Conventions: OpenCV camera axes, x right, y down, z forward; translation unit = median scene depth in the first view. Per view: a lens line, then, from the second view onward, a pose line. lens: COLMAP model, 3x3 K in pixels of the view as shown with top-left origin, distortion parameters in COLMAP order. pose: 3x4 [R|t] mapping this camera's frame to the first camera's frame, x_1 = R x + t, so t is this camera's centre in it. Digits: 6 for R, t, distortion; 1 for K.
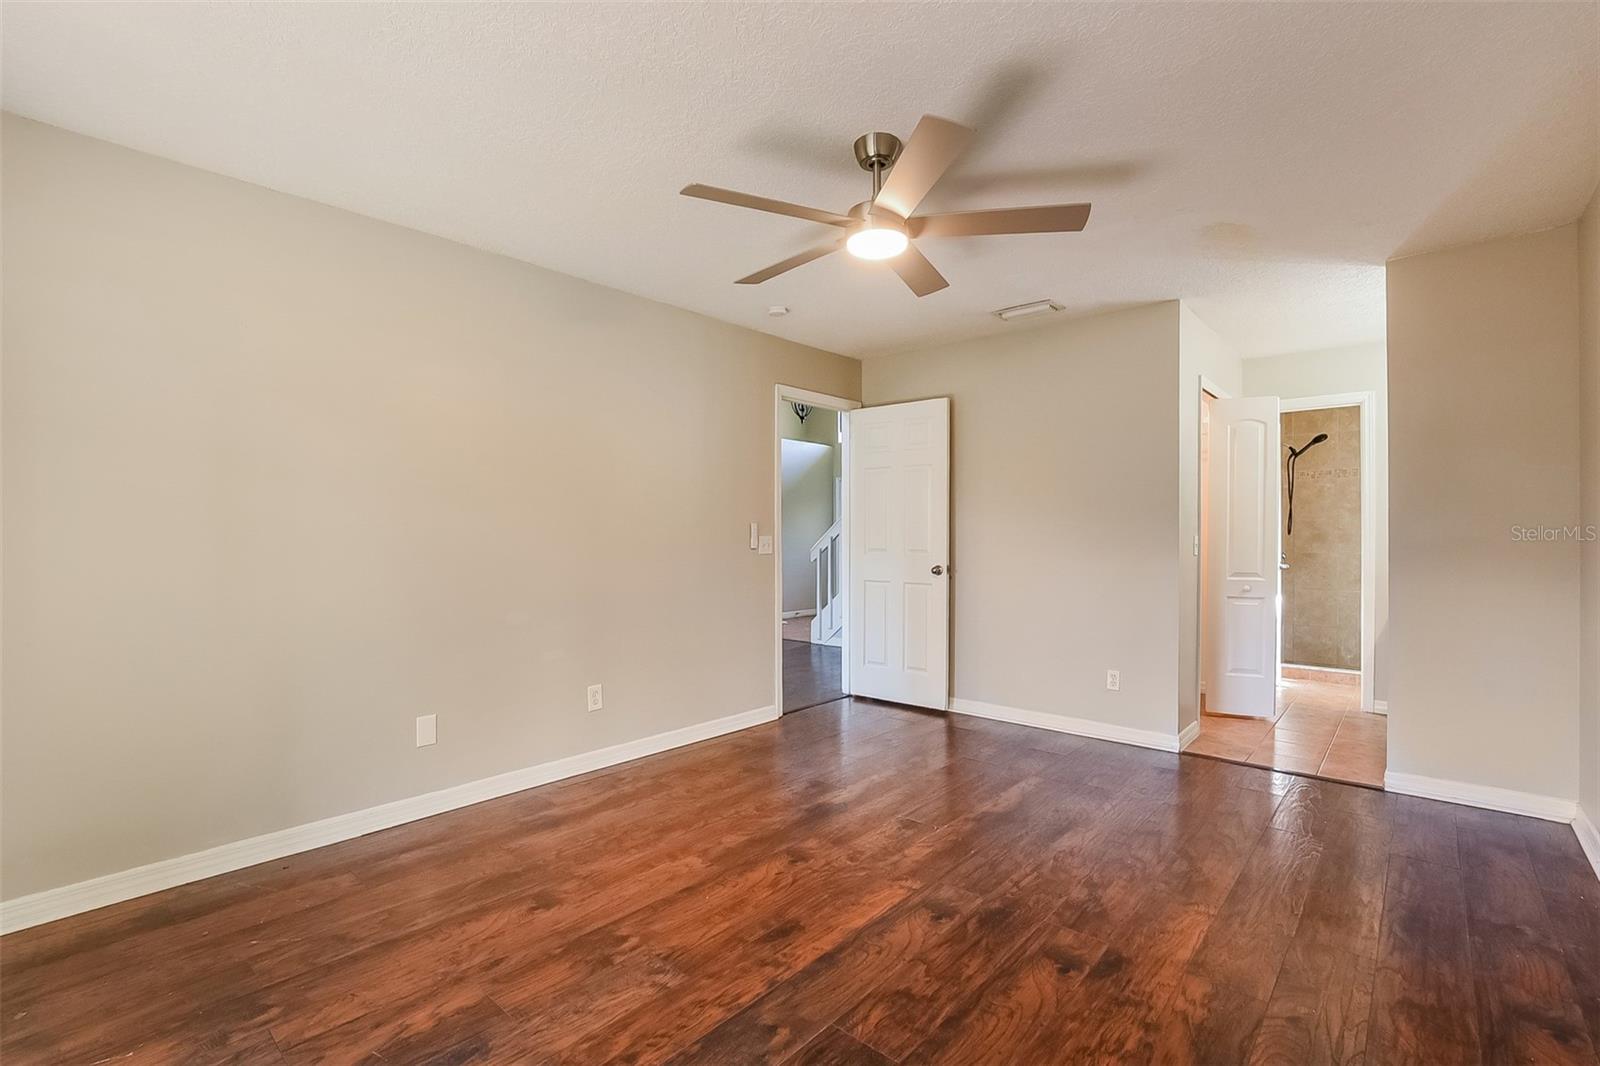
lens RADIAL K [[709.5, 0, 797.6], [0, 709.5, 534.4], [0, 0, 1]] dist [-0.029777, 0.004621]
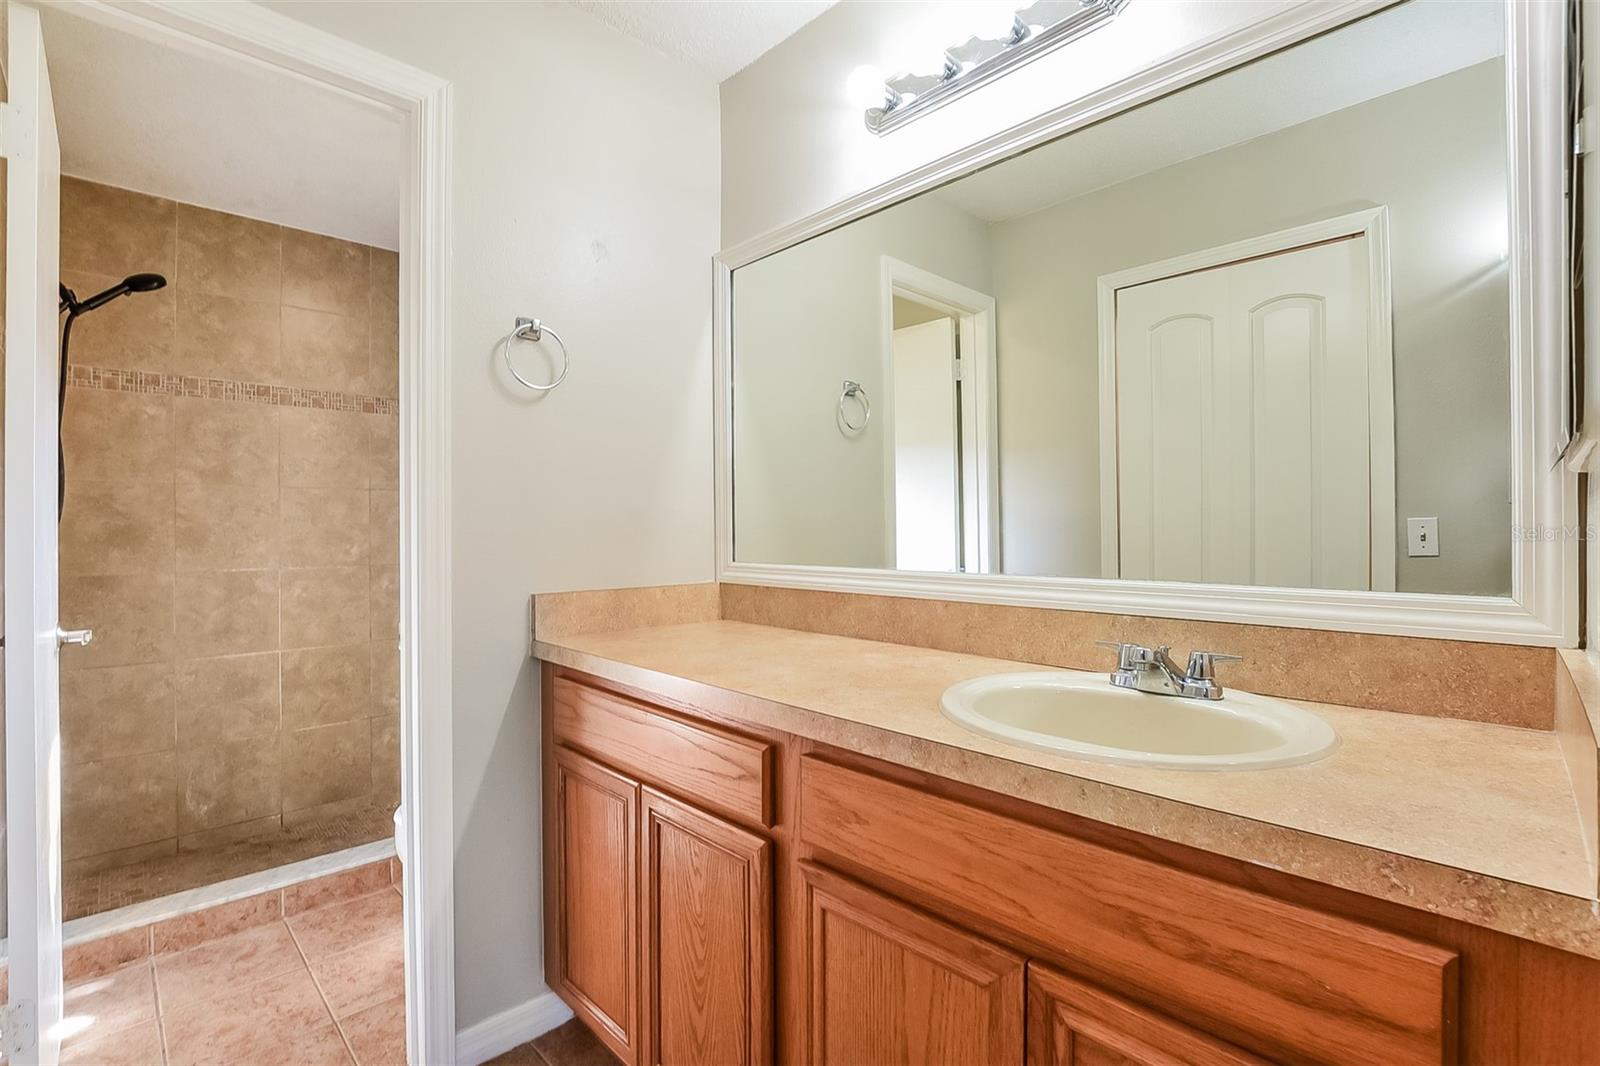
lens RADIAL K [[709.5, 0, 796.1], [0, 709.5, 525.9], [0, 0, 1]] dist [-0.029777, 0.004621]
pose [[0.047030, 0.002065, 0.998891, 0.371151], [0.000573, 0.999998, -0.002094, -0.000671], [-0.998893, 0.000671, 0.047029, 0.604876]]
